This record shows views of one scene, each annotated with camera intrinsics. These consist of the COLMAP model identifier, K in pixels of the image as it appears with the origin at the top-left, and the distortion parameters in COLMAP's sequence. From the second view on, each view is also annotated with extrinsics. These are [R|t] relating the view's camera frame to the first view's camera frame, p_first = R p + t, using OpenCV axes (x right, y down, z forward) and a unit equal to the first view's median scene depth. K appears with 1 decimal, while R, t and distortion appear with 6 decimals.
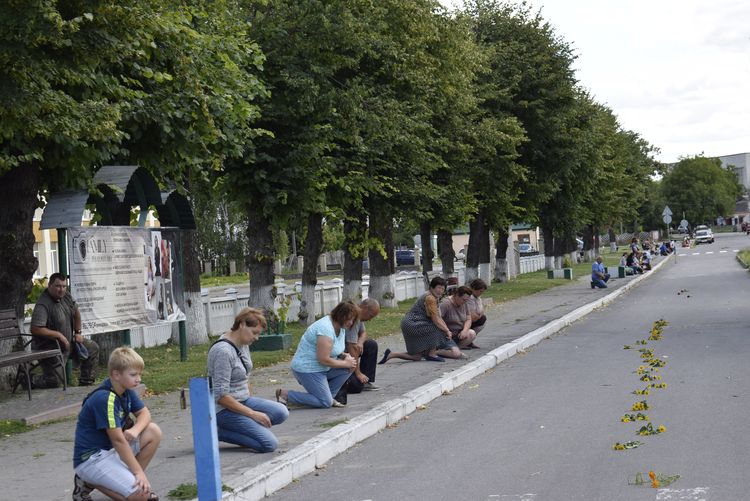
lens RADIAL K [[1773.7, 0, 375.1], [0, 1773.7, 250.2], [0, 0, 1]] dist [0.000351, 0.000000]
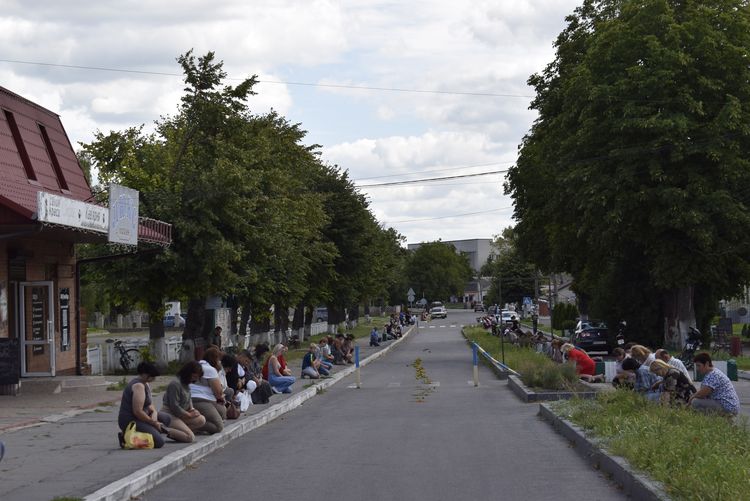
lens RADIAL K [[1773.7, 0, 375.0], [0, 1773.7, 250.9], [0, 0, 1]] dist [0.000351, 0.000000]
pose [[0.987977, 0.051163, 0.145891, -0.042112], [-0.045985, 0.998194, -0.038651, -0.001025], [-0.147605, 0.031477, 0.988545, -0.222344]]
